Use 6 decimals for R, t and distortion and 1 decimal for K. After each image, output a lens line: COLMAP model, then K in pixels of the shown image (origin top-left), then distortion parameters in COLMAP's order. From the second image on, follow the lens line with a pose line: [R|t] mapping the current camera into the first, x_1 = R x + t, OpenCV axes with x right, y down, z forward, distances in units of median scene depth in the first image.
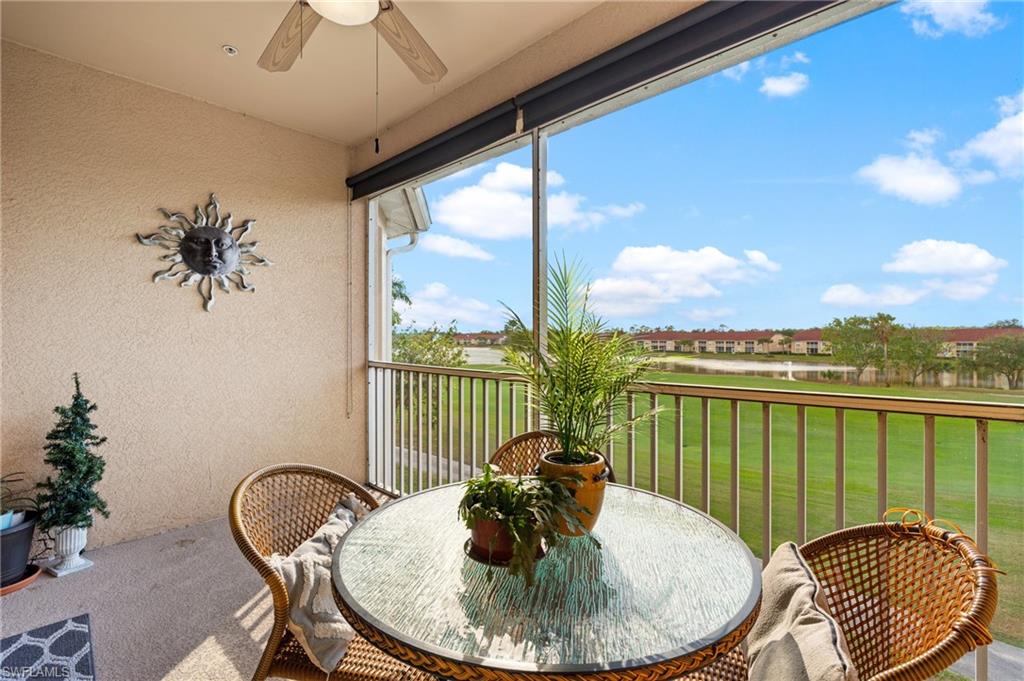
lens RADIAL K [[461.4, 0, 512.6], [0, 461.4, 302.1], [0, 0, 1]] dist [-0.004214, 0.001590]
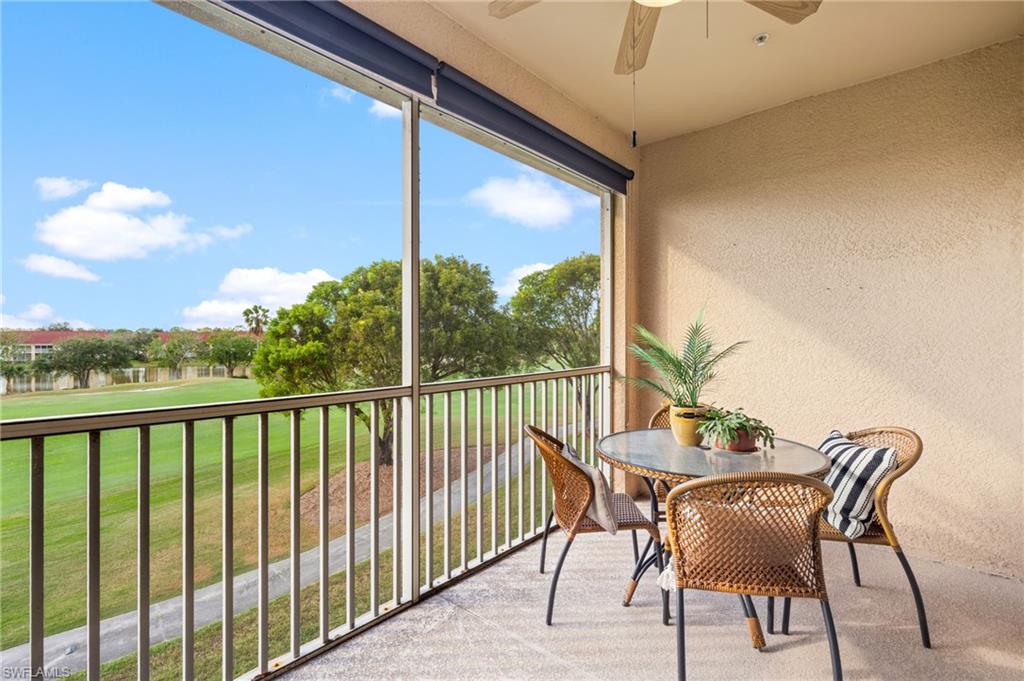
lens RADIAL K [[461.4, 0, 511.6], [0, 461.4, 339.5], [0, 0, 1]] dist [-0.004214, 0.001590]
pose [[0.999962, 0.007830, 0.003914, 0.838630], [-0.007817, 0.999964, -0.003287, 0.030307], [-0.003939, 0.003256, 0.999987, 0.013769]]
